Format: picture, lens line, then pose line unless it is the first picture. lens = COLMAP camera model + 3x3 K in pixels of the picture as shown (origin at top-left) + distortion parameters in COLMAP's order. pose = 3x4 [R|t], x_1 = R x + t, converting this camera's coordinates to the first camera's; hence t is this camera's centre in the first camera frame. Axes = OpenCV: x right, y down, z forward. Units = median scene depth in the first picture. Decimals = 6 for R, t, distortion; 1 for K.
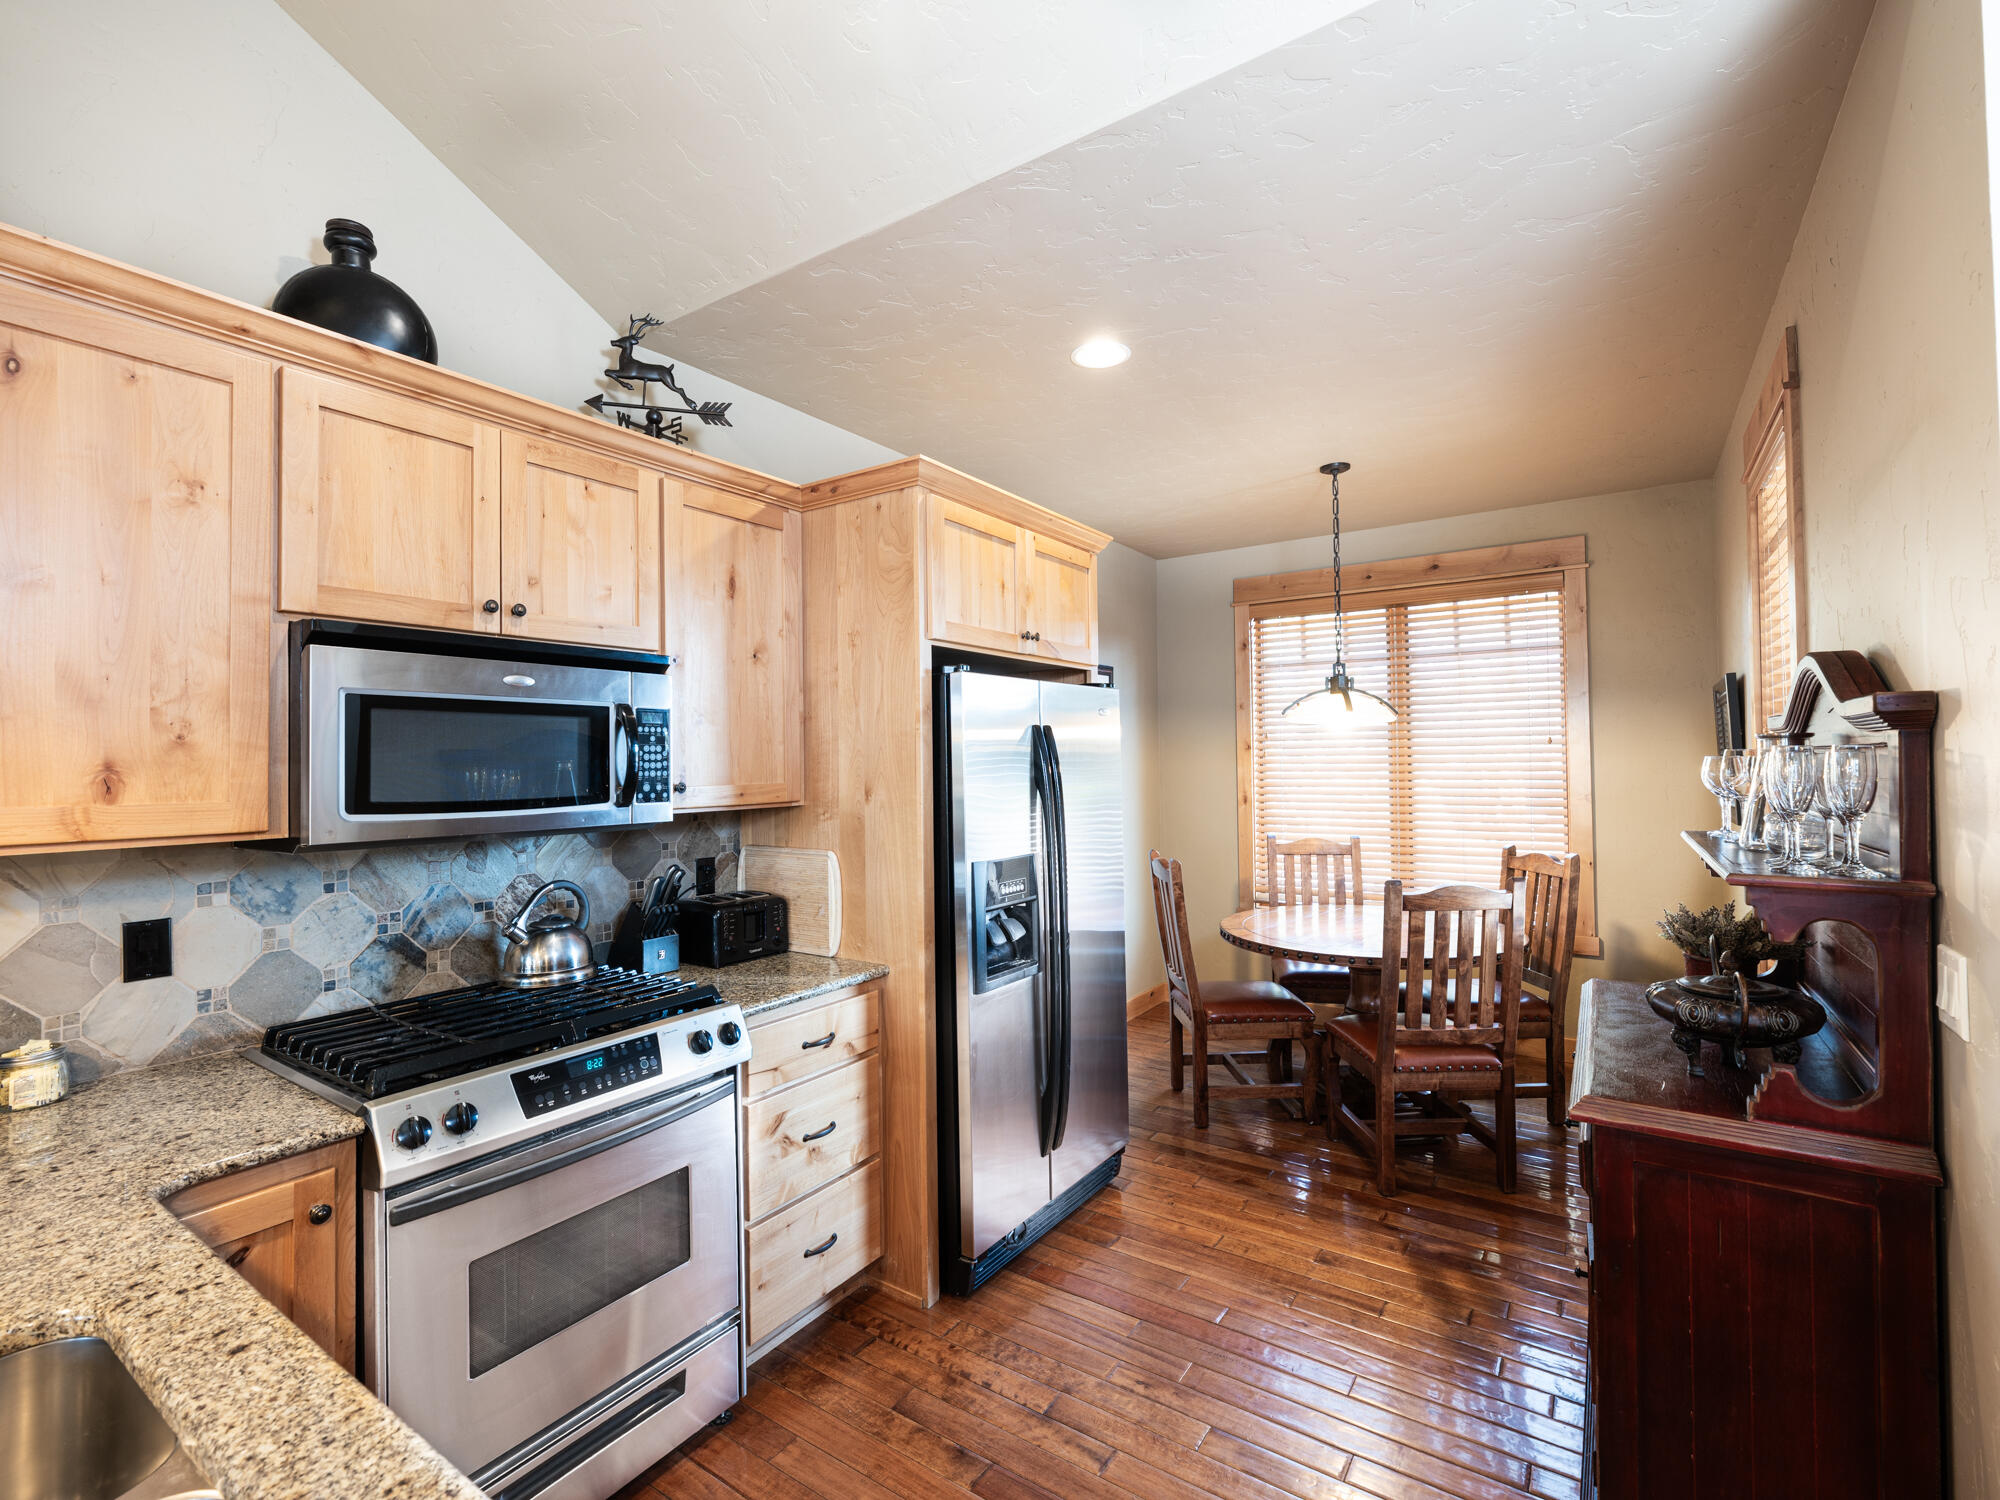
lens RADIAL K [[909.7, 0, 992.8], [0, 909.7, 745.1], [0, 0, 1]] dist [-0.004183, 0.000363]
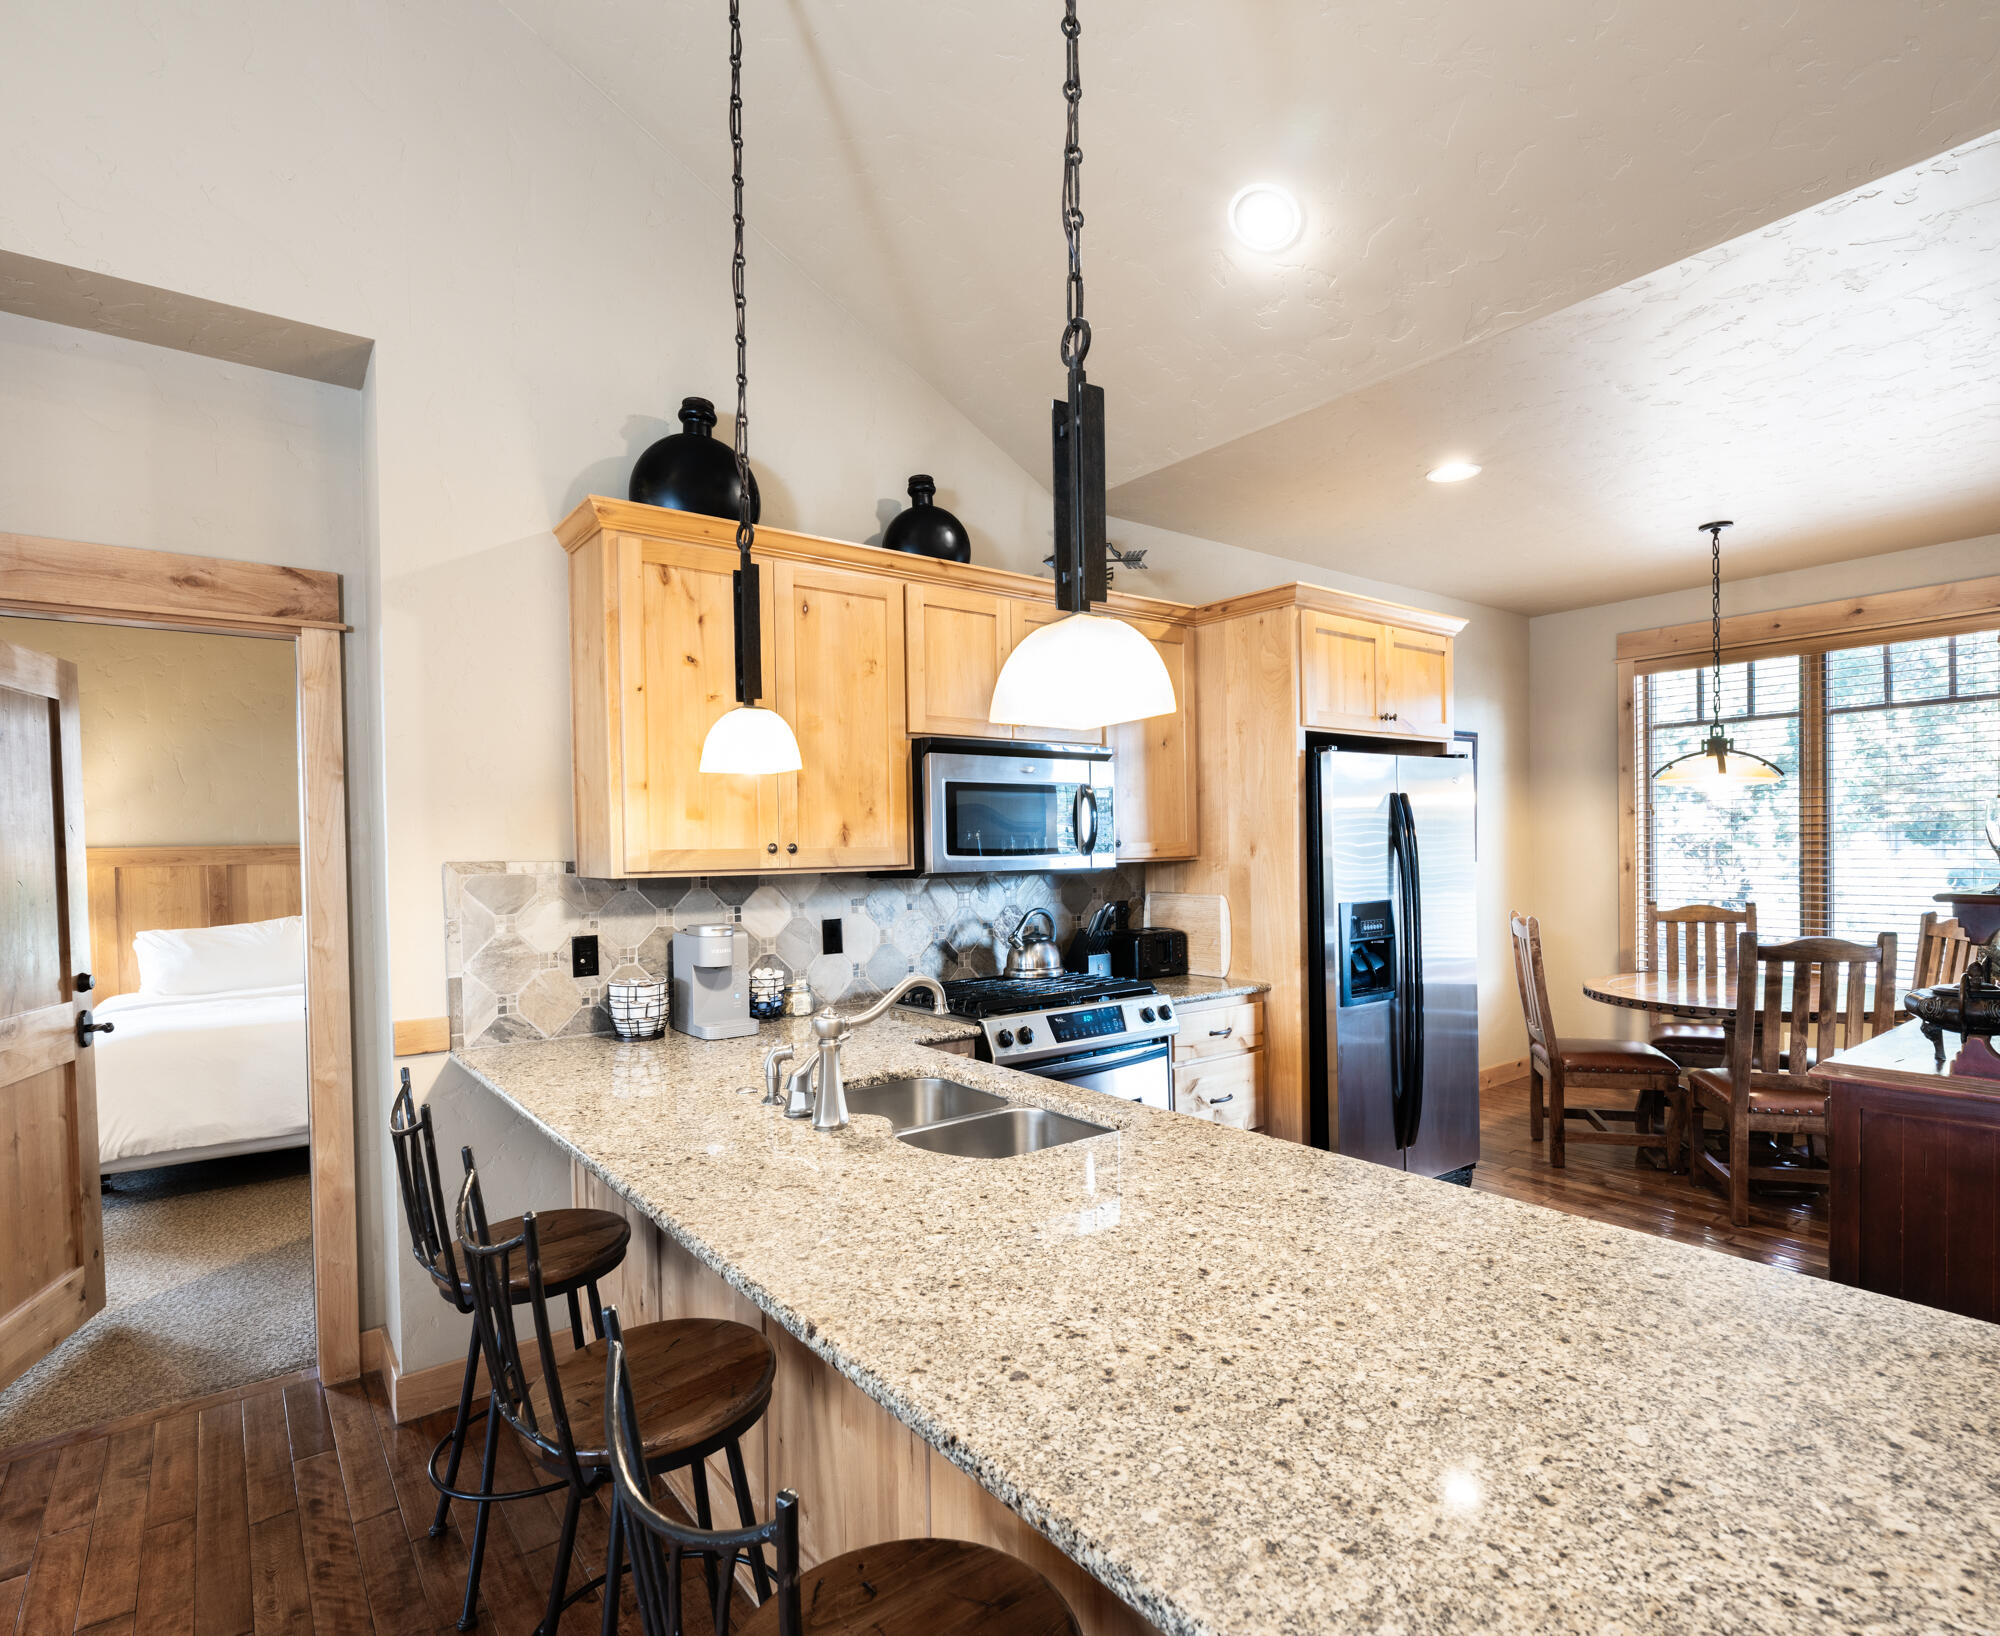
lens RADIAL K [[1054.1, 0, 1010.5], [0, 1054.1, 863.1], [0, 0, 1]] dist [-0.003050, 0.000819]
pose [[0.954350, 0.001558, -0.298688, -0.020803], [0.011058, 0.999117, 0.040543, 0.009340], [0.298487, -0.041995, 0.953489, -0.518441]]
